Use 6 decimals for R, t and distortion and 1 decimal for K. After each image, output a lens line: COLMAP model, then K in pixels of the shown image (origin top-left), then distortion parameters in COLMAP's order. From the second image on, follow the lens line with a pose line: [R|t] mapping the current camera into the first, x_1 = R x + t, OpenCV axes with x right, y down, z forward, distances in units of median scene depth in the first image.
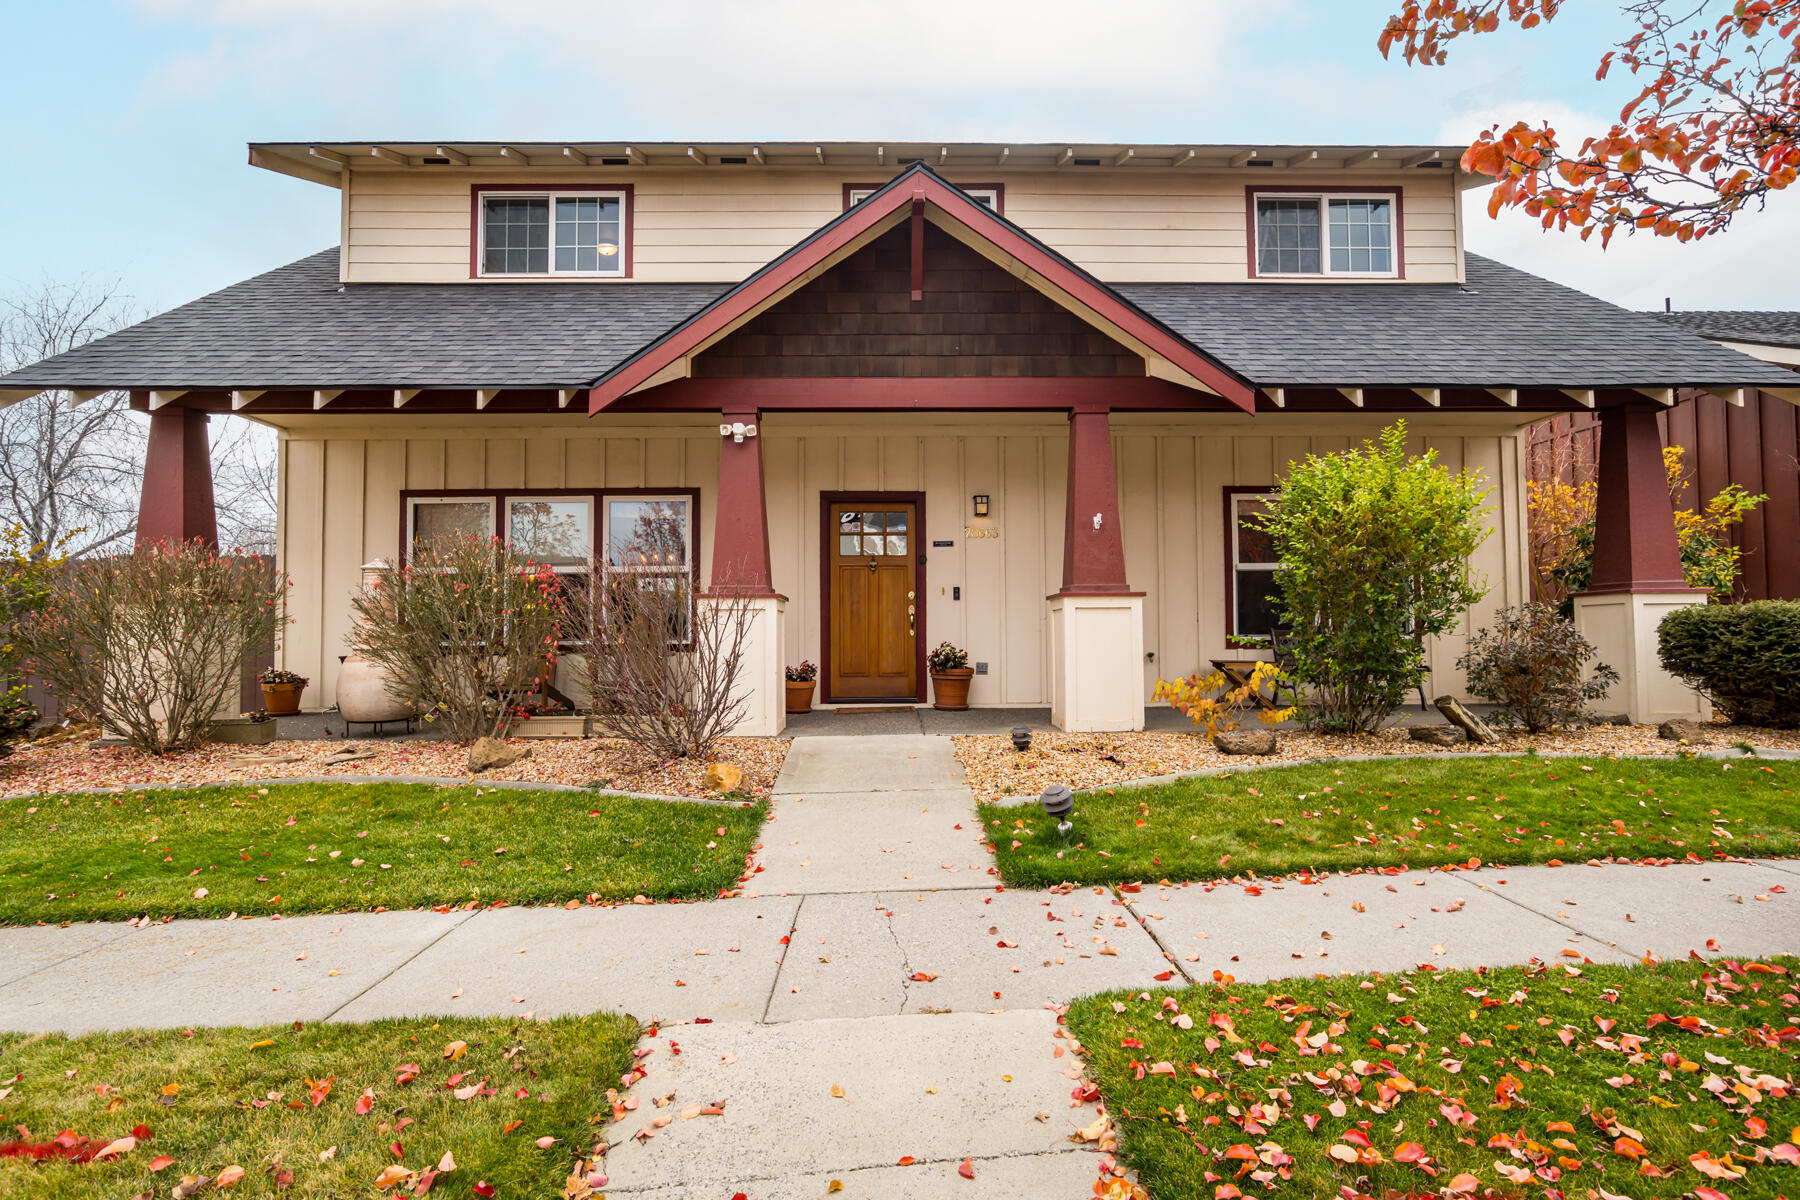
lens RADIAL K [[917.4, 0, 896.2], [0, 917.4, 590.5], [0, 0, 1]] dist [-0.006869, 0.002694]
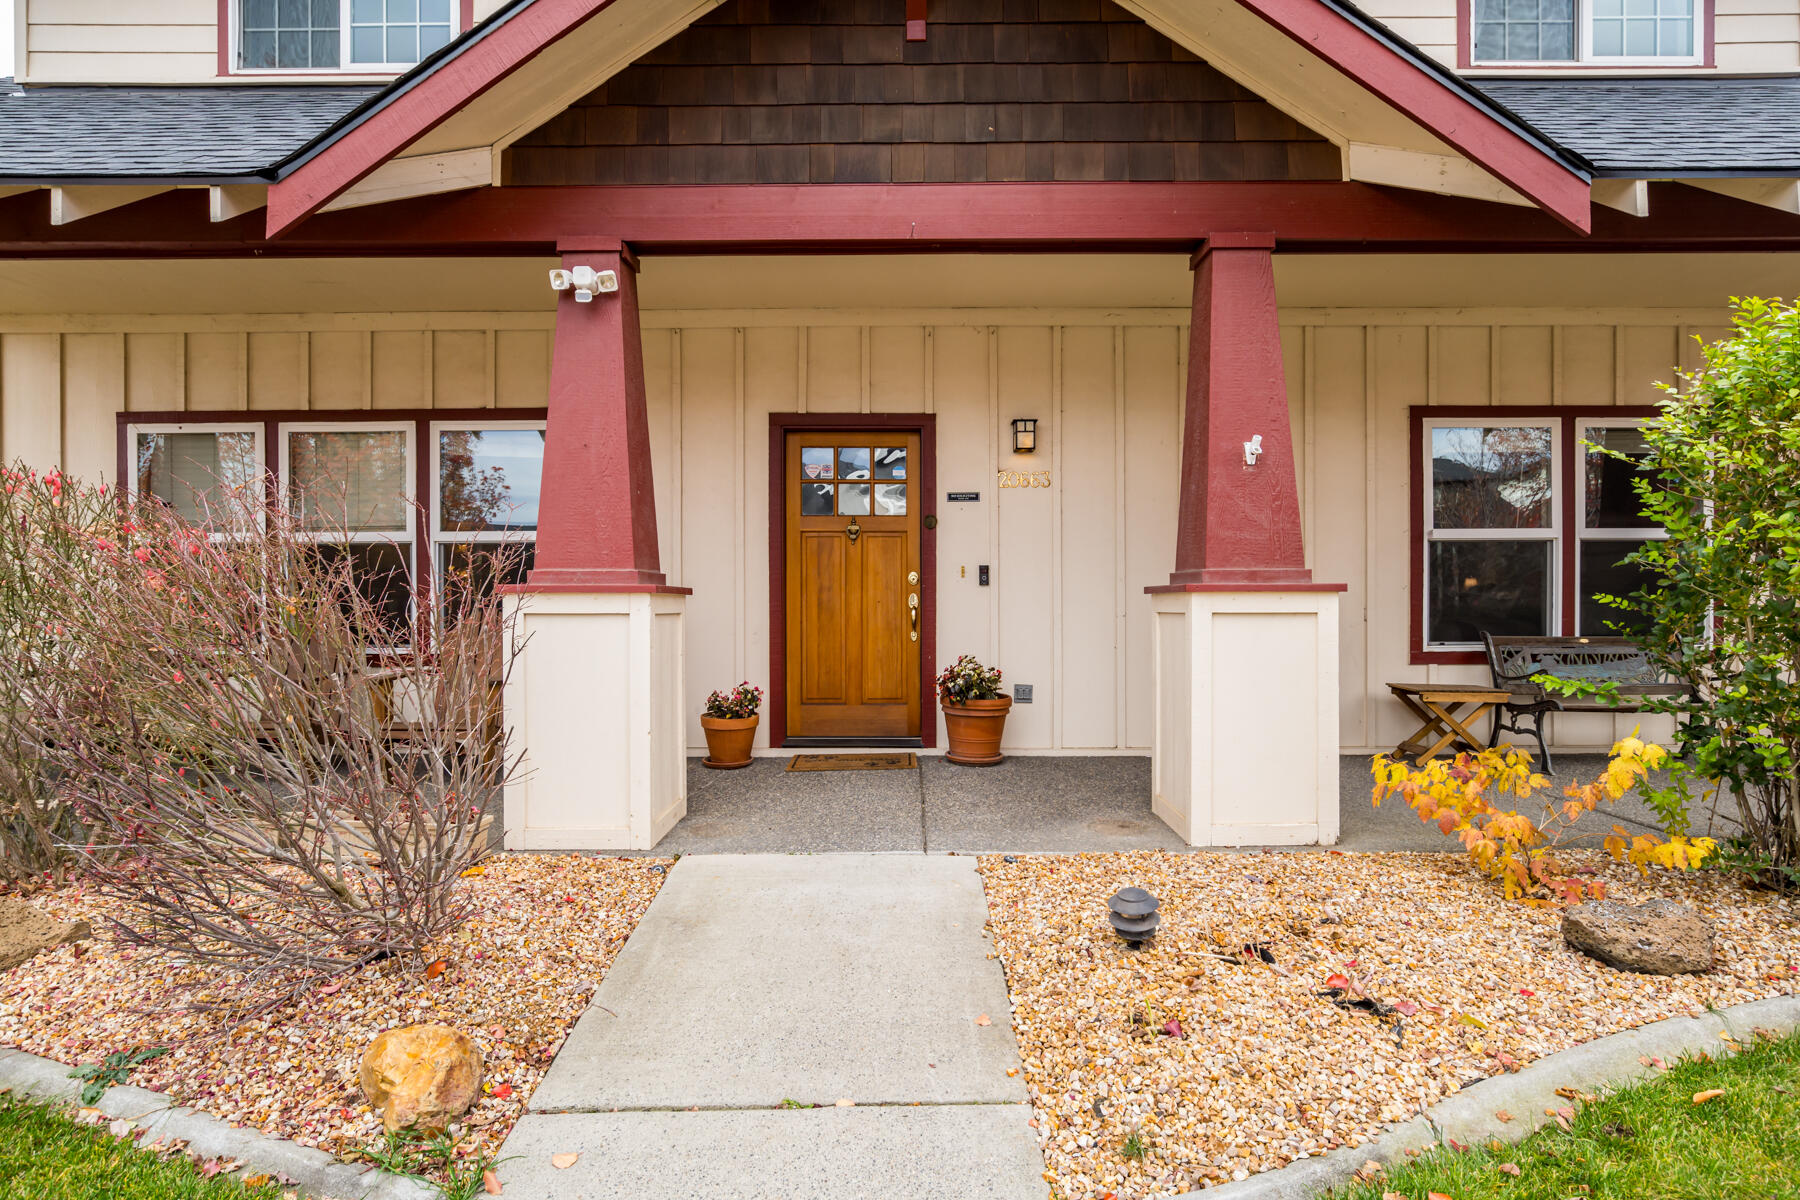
lens RADIAL K [[917.4, 0, 894.3], [0, 917.4, 592.1], [0, 0, 1]] dist [-0.006869, 0.002694]
pose [[0.999708, 0.003368, -0.023932, 0.019461], [-0.002352, 0.999099, 0.042369, -0.012235], [0.024053, -0.042301, 0.998815, 0.373717]]
